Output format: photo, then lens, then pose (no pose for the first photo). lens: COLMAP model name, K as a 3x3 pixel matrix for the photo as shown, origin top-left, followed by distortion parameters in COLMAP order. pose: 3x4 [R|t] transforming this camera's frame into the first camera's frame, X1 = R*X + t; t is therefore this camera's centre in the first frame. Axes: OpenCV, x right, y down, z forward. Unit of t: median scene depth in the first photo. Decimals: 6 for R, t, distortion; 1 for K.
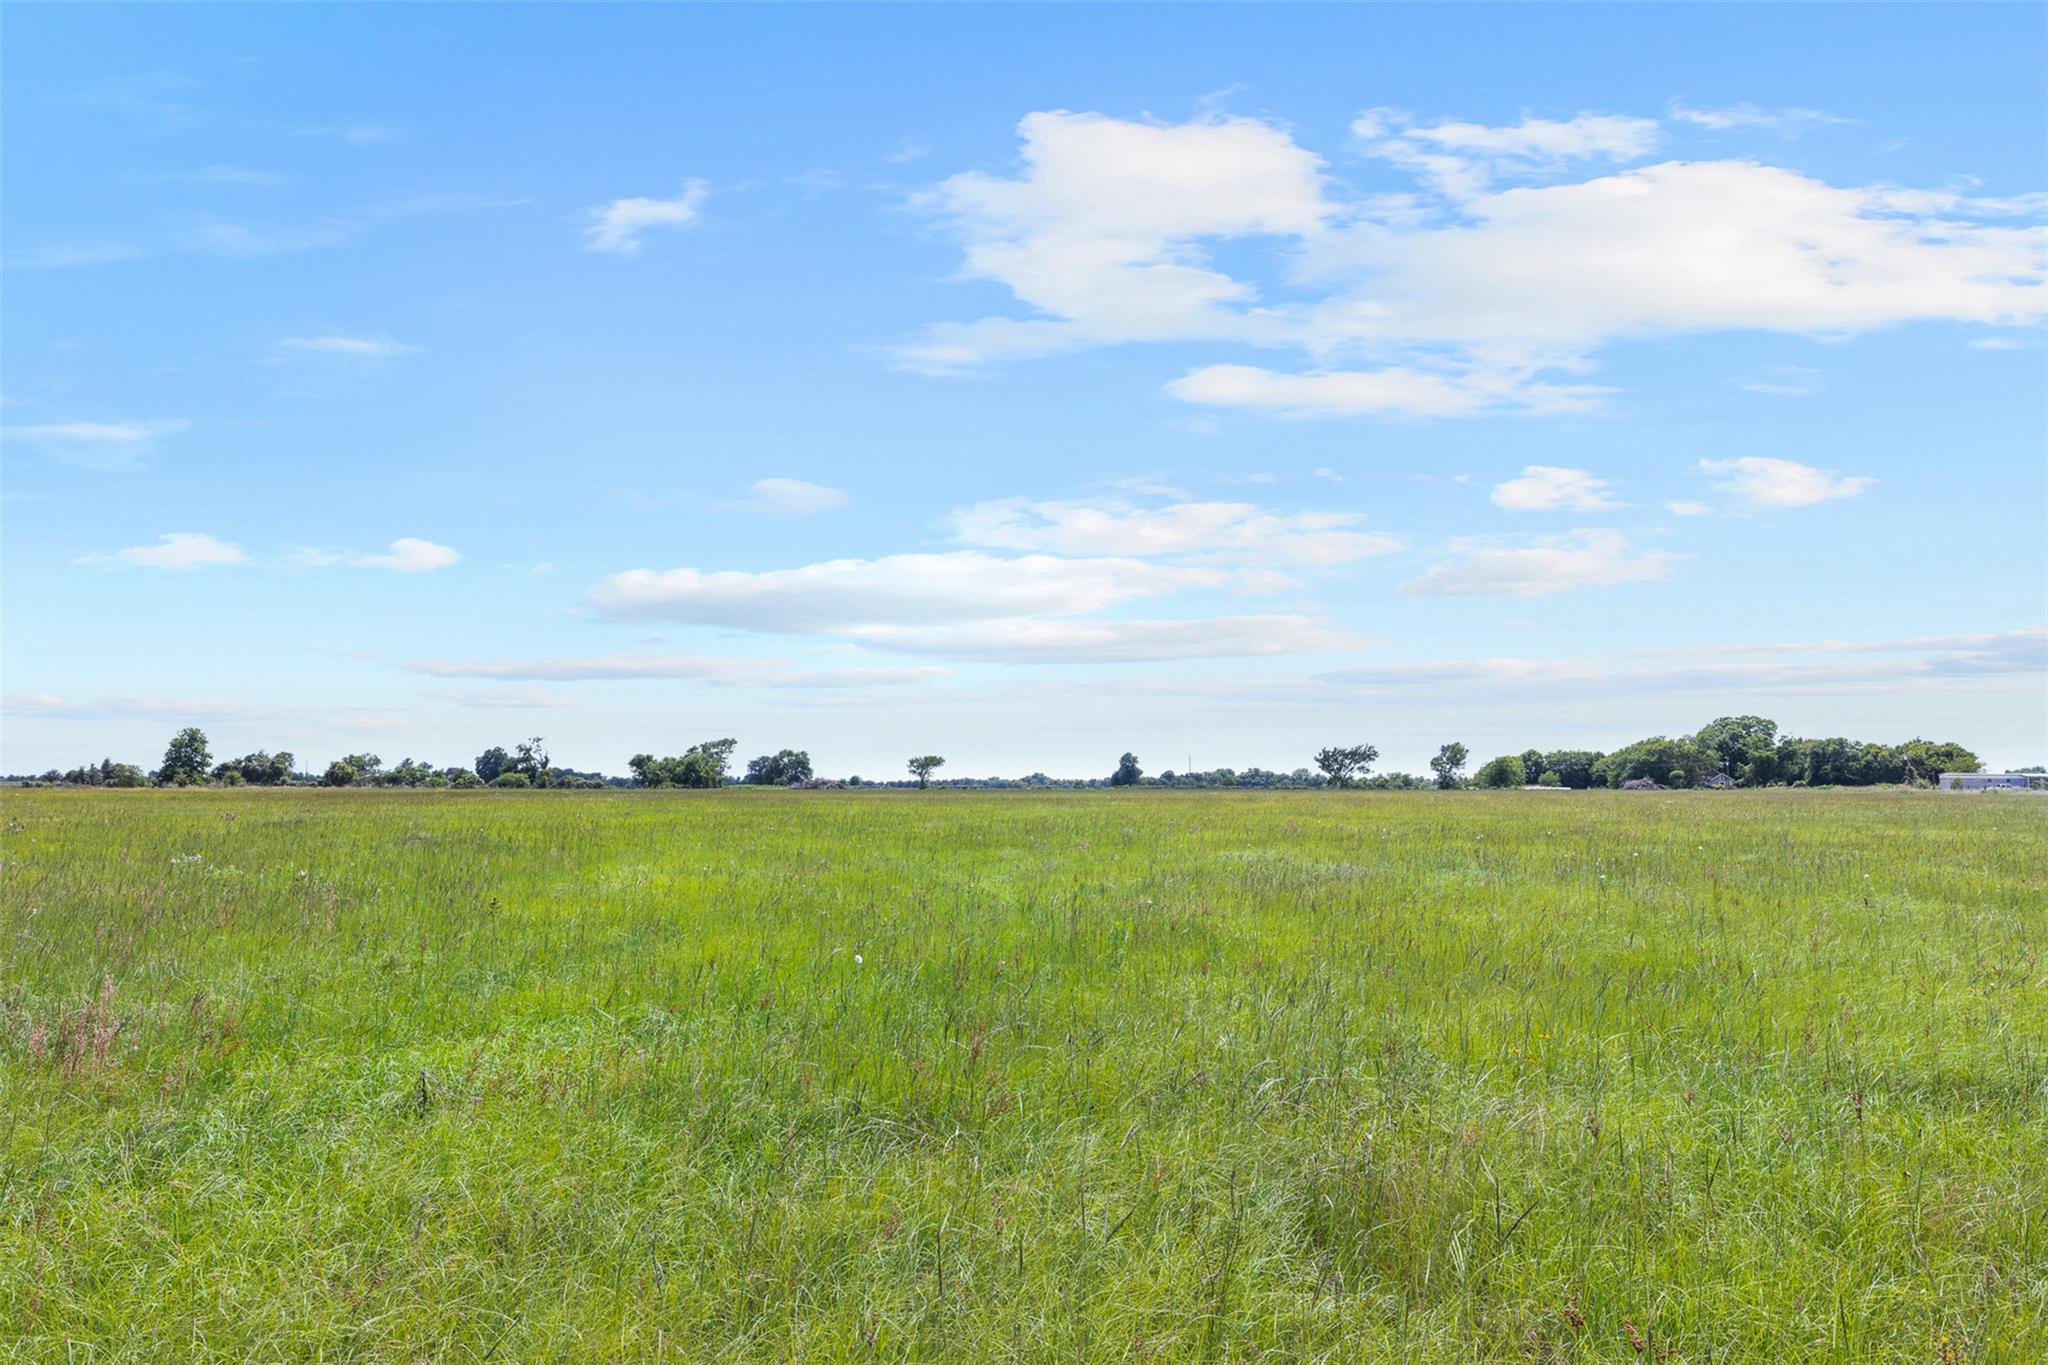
lens RADIAL K [[1346.3, 0, 1024.1], [0, 1346.3, 685.5], [0, 0, 1]] dist [0.000813, -0.000381]
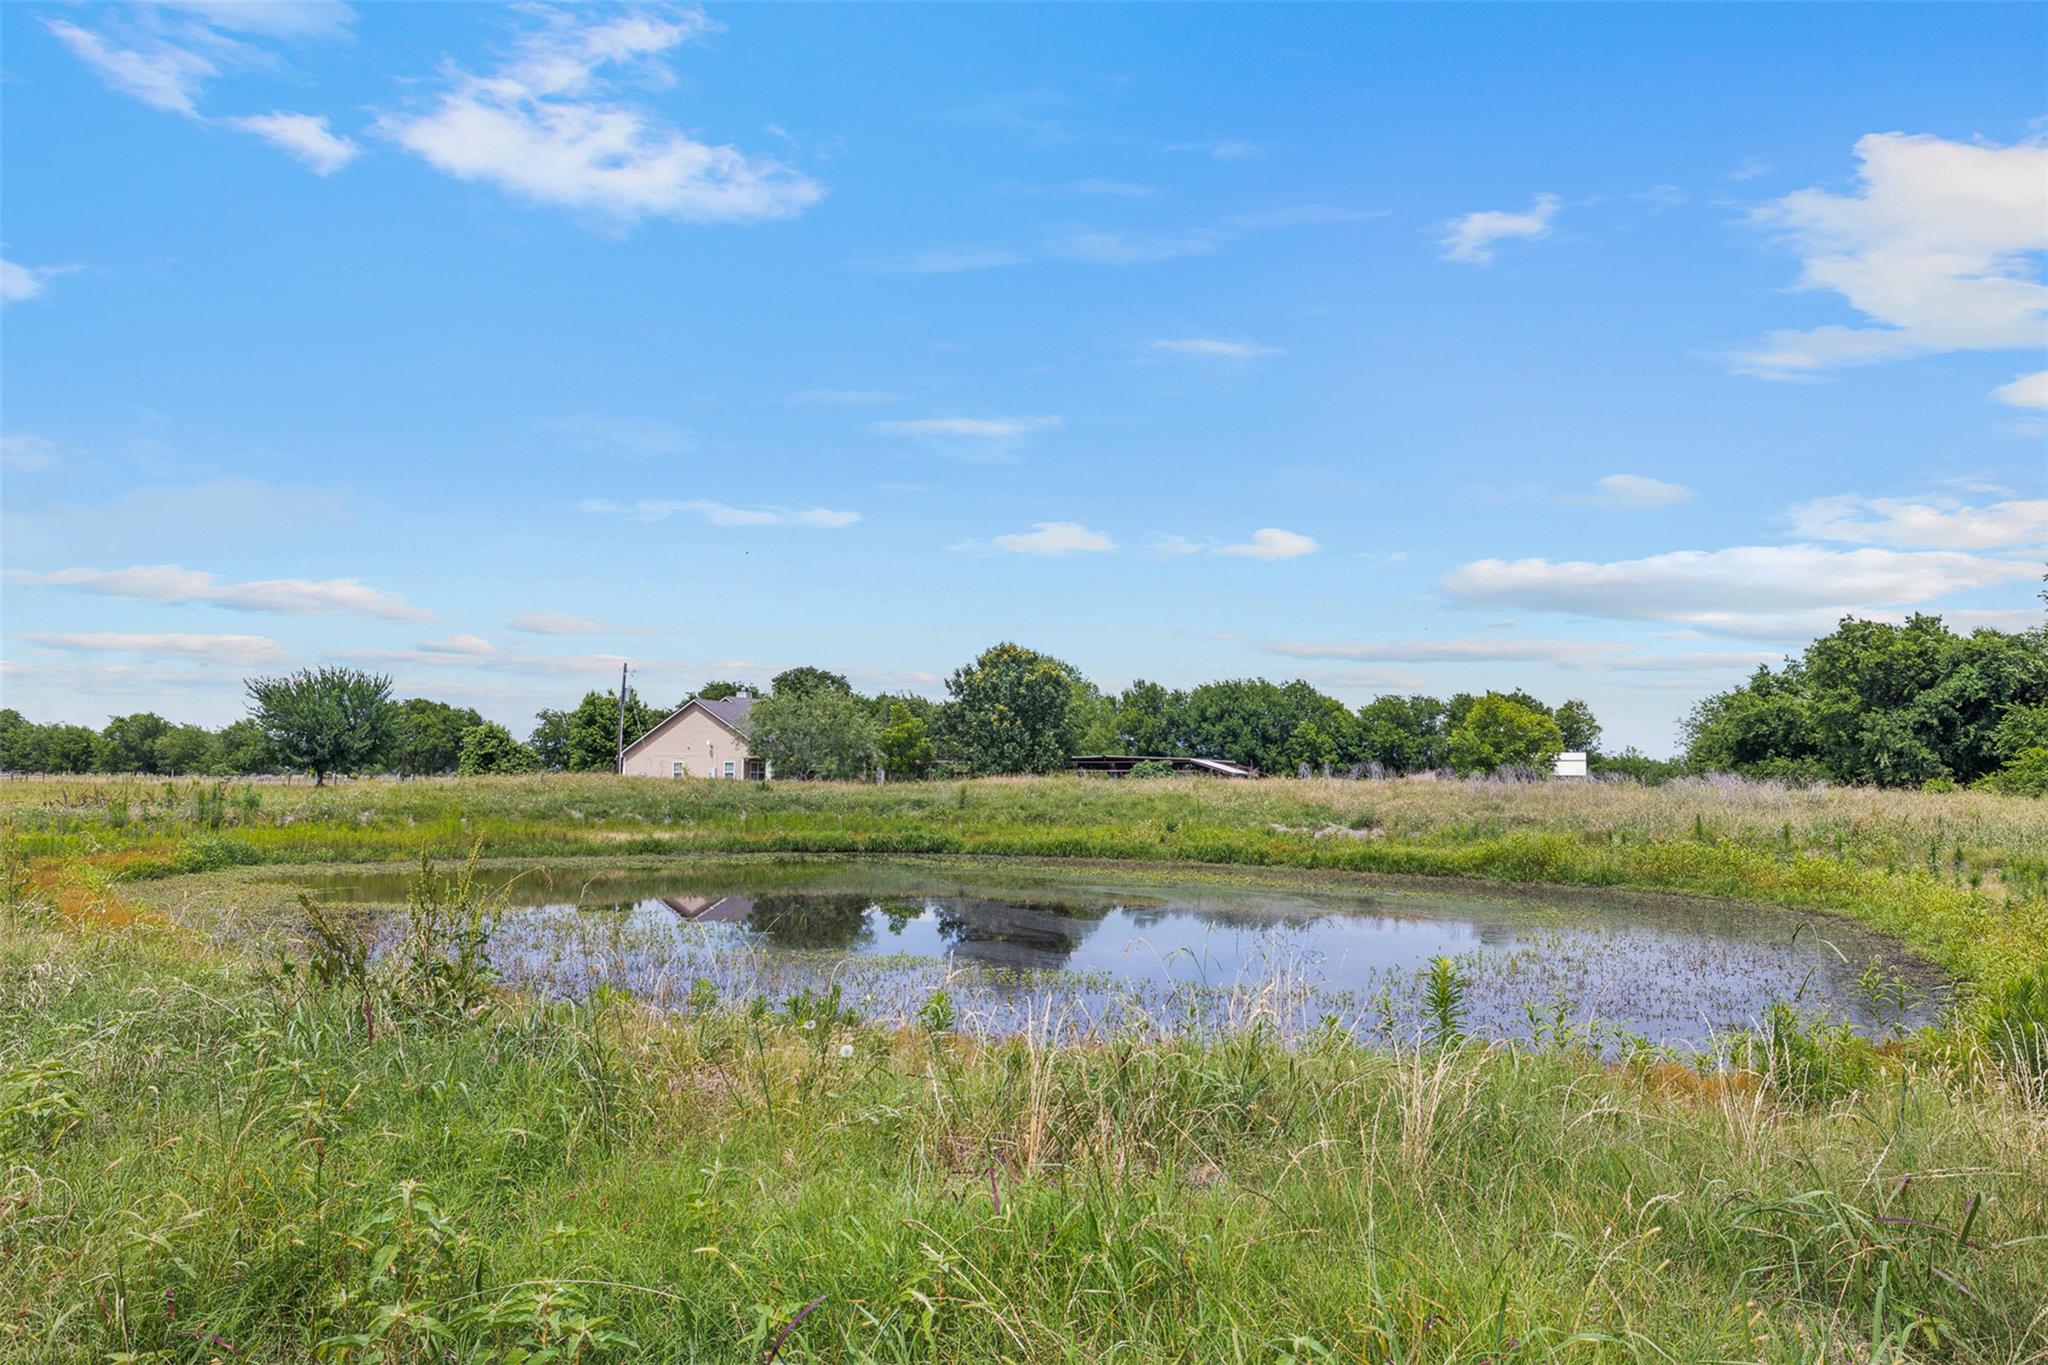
lens RADIAL K [[1326.2, 0, 1024.1], [0, 1326.2, 675.5], [0, 0, 1]] dist [0.001357, -0.000579]
pose [[0.999975, 0.007029, 0.000040, -0.659145], [-0.007029, 0.999975, 0.000298, 0.008419], [-0.000038, -0.000299, 1.000000, -0.053139]]
